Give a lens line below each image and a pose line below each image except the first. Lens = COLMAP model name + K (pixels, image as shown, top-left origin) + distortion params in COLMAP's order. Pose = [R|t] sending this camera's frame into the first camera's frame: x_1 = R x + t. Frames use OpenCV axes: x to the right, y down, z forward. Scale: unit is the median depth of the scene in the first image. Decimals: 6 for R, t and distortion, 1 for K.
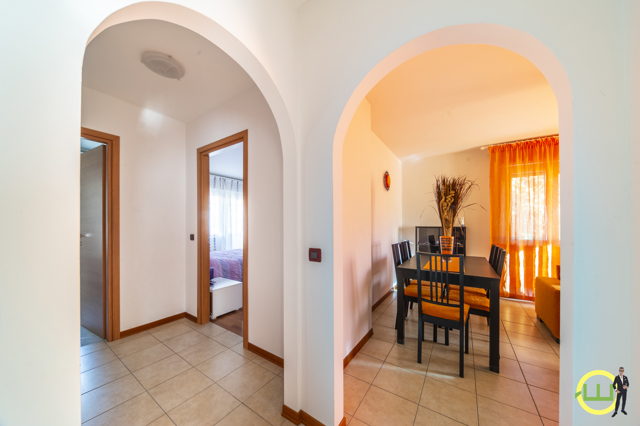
lens RADIAL K [[212.4, 0, 319.0], [0, 212.4, 222.2], [0, 0, 1]] dist [-0.008243, -0.000025]
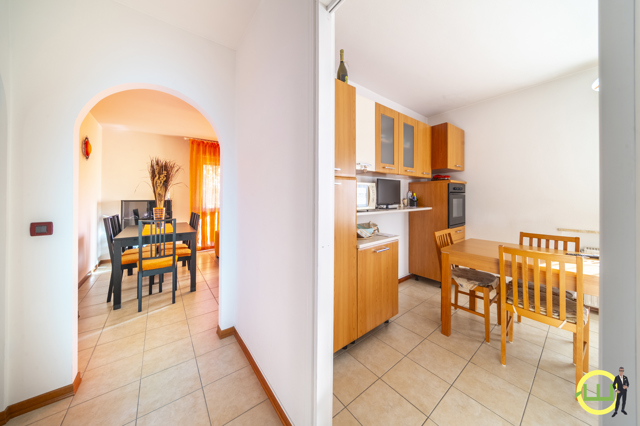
lens RADIAL K [[256.0, 0, 319.6], [0, 256.0, 194.2], [0, 0, 1]] dist [-0.000219, 0.000141]
pose [[0.392004, 0.011979, 0.919886, -0.397685], [-0.008201, 0.999921, -0.009526, -0.004848], [-0.919927, -0.003810, 0.392071, -0.433650]]
